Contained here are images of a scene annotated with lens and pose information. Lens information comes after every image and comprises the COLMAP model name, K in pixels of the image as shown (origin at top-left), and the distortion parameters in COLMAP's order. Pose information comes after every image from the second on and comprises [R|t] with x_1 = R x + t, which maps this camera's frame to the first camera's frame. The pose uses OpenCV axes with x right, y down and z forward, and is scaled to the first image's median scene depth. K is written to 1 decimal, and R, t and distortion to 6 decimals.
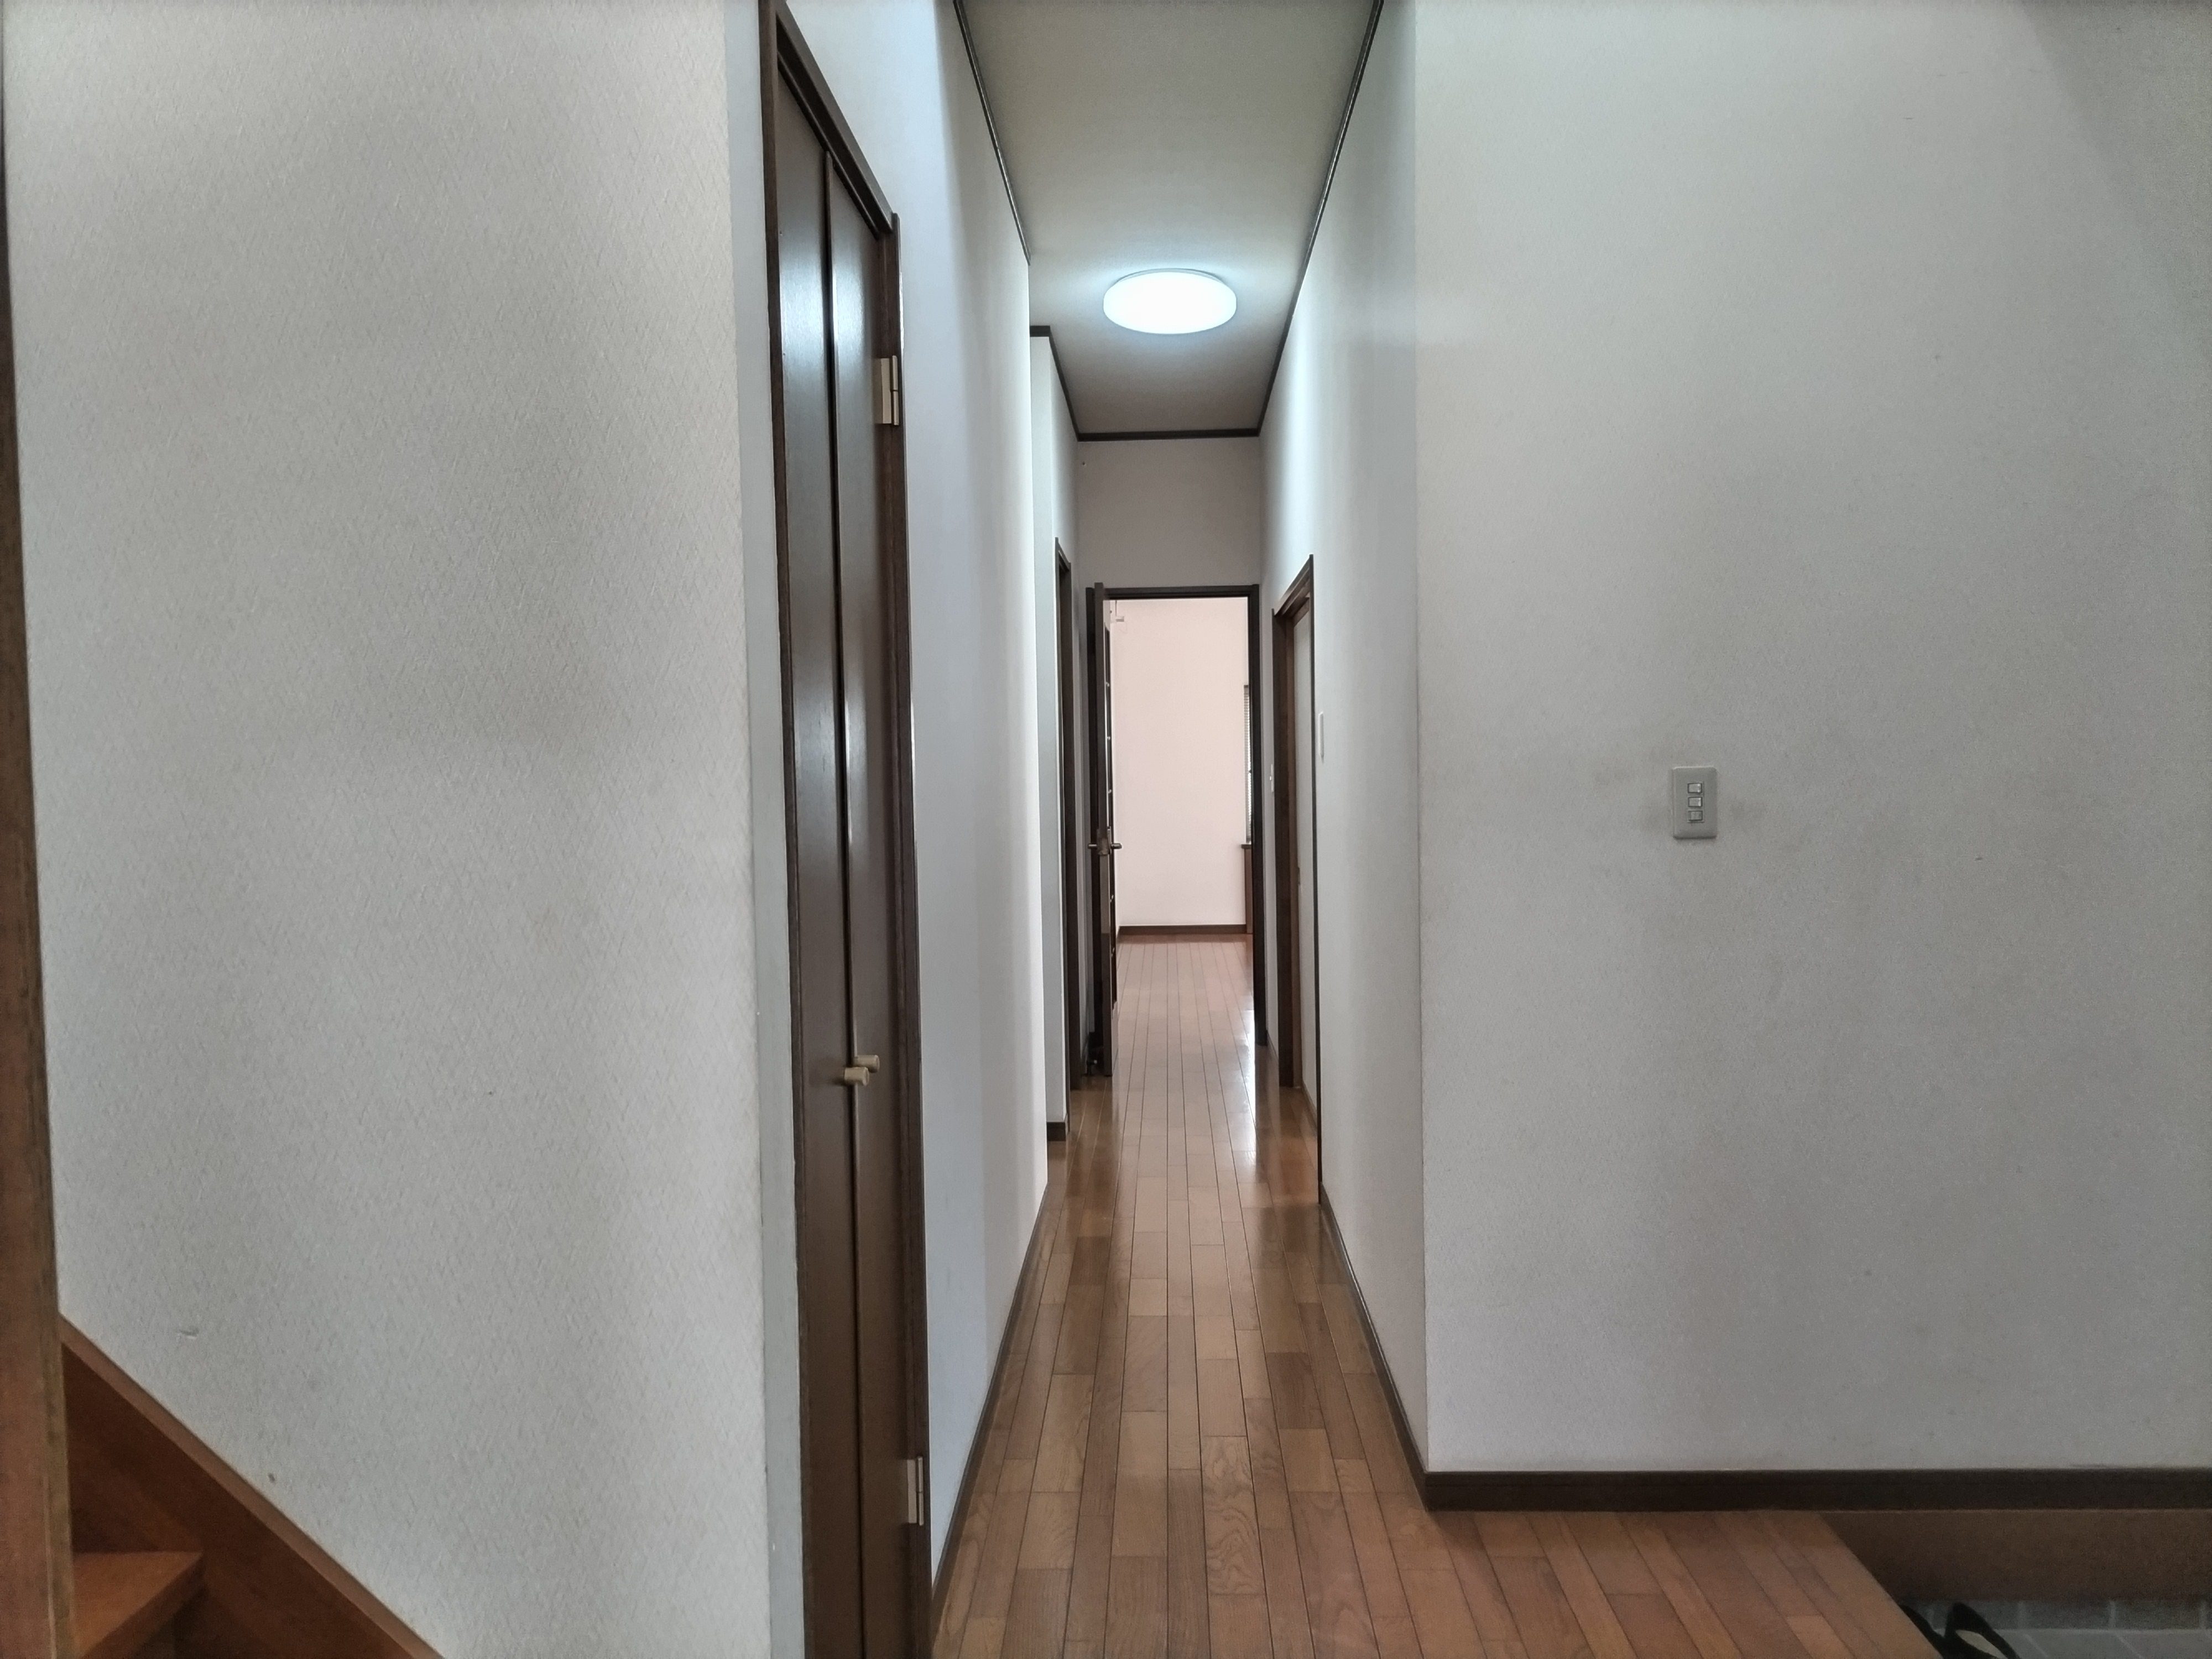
lens RADIAL K [[1681.3, 0, 1113.9], [0, 1681.3, 824.1], [0, 0, 1]] dist [0.055169, -0.066472]
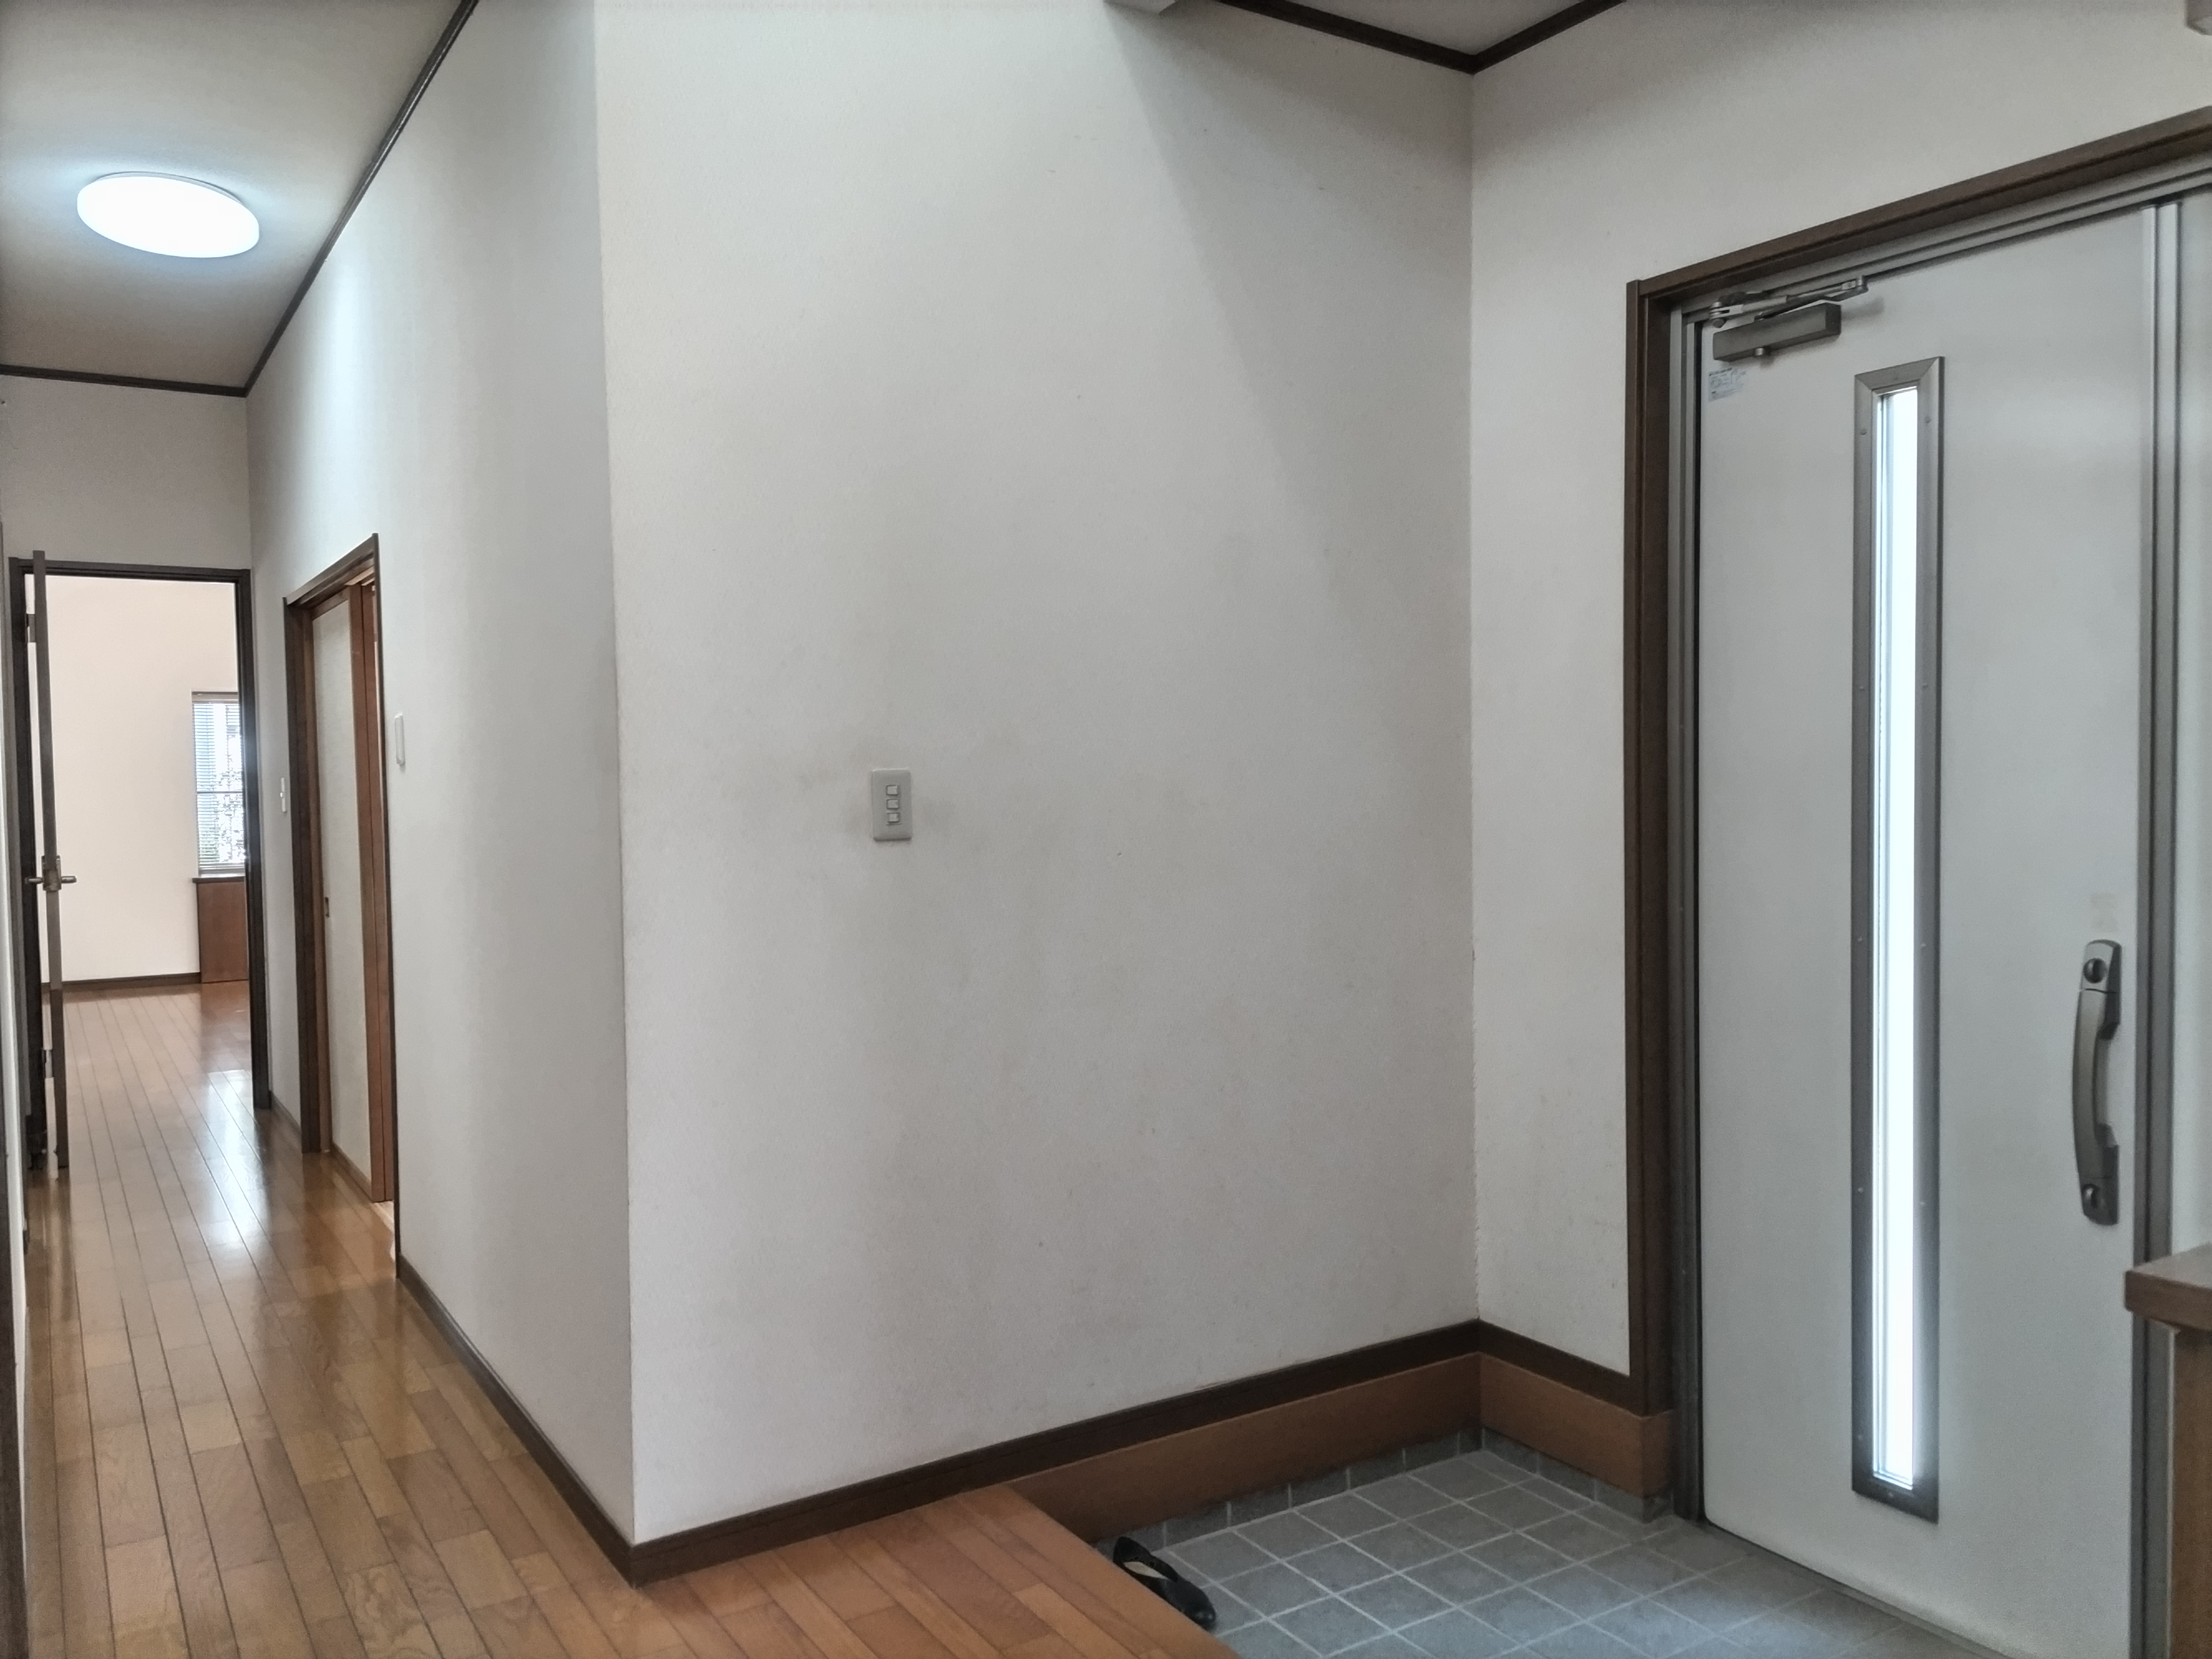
lens RADIAL K [[1681.3, 0, 1106.3], [0, 1681.3, 826.7], [0, 0, 1]] dist [0.055169, -0.066472]
pose [[0.817554, -0.012722, 0.575711, -0.127261], [0.021749, 0.999725, -0.008793, 0.011725], [-0.575441, 0.019710, 0.817606, 0.105056]]
